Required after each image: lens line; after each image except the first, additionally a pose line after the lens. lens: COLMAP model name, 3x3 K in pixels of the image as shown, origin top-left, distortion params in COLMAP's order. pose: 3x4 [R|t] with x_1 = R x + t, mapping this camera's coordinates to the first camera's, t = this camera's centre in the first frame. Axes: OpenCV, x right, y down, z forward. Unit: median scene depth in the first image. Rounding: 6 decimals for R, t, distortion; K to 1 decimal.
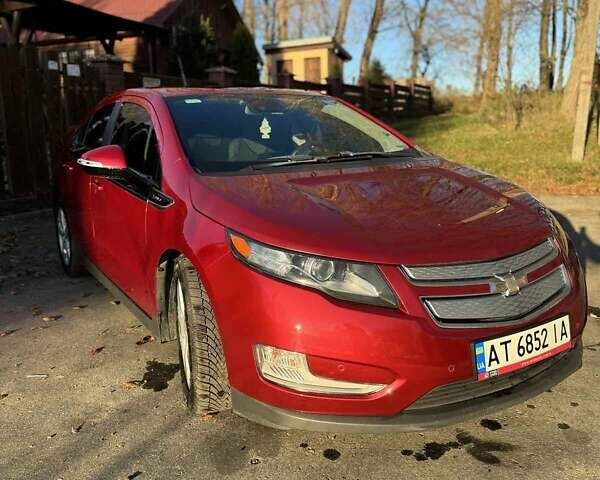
lens RADIAL K [[500.7, 0, 284.1], [0, 500.7, 239.7], [0, 0, 1]] dist [0.146326, -0.232439]
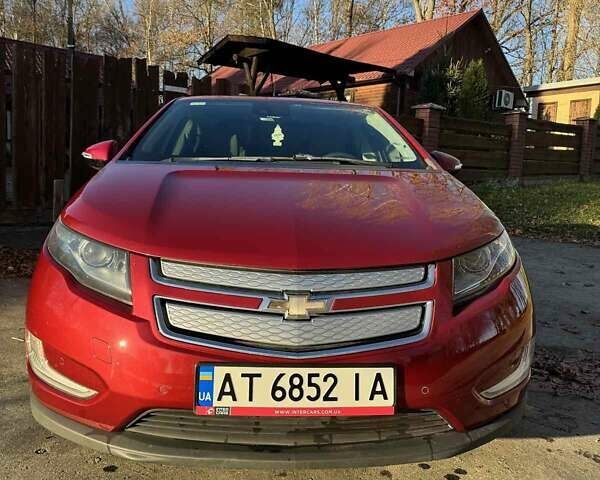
lens RADIAL K [[500.7, 0, 284.1], [0, 500.7, 239.7], [0, 0, 1]] dist [0.146326, -0.232439]
pose [[0.900062, 0.111829, -0.421168, 0.745233], [-0.143543, 0.988654, -0.044252, 0.026601], [0.411441, 0.100285, 0.905902, 0.307226]]
